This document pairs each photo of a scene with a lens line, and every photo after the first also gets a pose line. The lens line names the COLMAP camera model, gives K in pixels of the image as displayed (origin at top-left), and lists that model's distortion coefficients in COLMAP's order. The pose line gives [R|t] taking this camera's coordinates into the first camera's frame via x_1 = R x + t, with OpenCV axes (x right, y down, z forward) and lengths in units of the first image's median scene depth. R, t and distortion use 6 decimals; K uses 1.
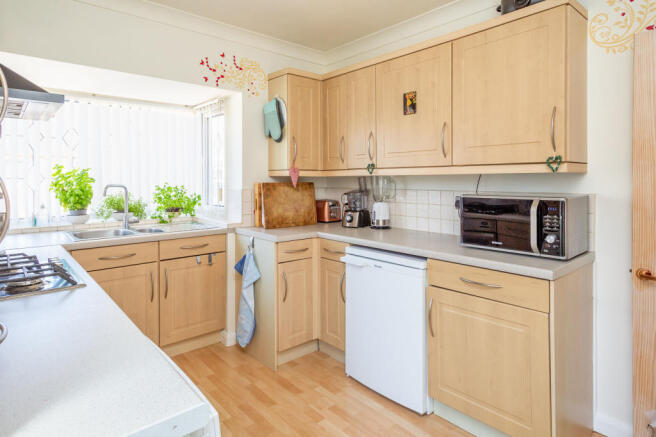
lens RADIAL K [[372.0, 0, 331.6], [0, 372.0, 182.2], [0, 0, 1]] dist [0.004430, 0.000228]
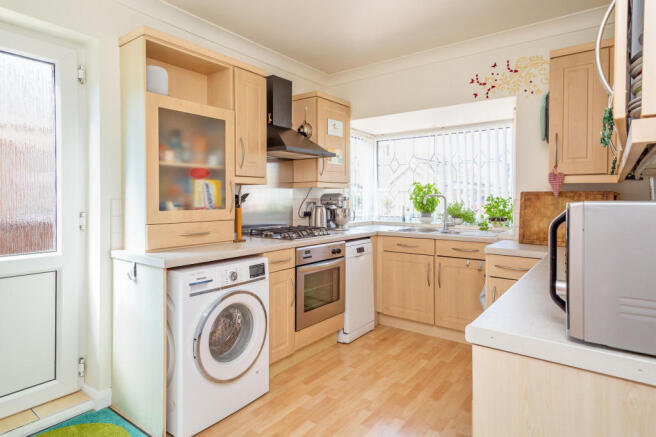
lens RADIAL K [[372.0, 0, 328.4], [0, 372.0, 199.9], [0, 0, 1]] dist [0.004430, 0.000228]
pose [[0.188721, 0.005807, -0.982014, 0.615791], [-0.012458, 0.999916, 0.003518, 0.024056], [0.981952, 0.011570, 0.188777, 0.375325]]
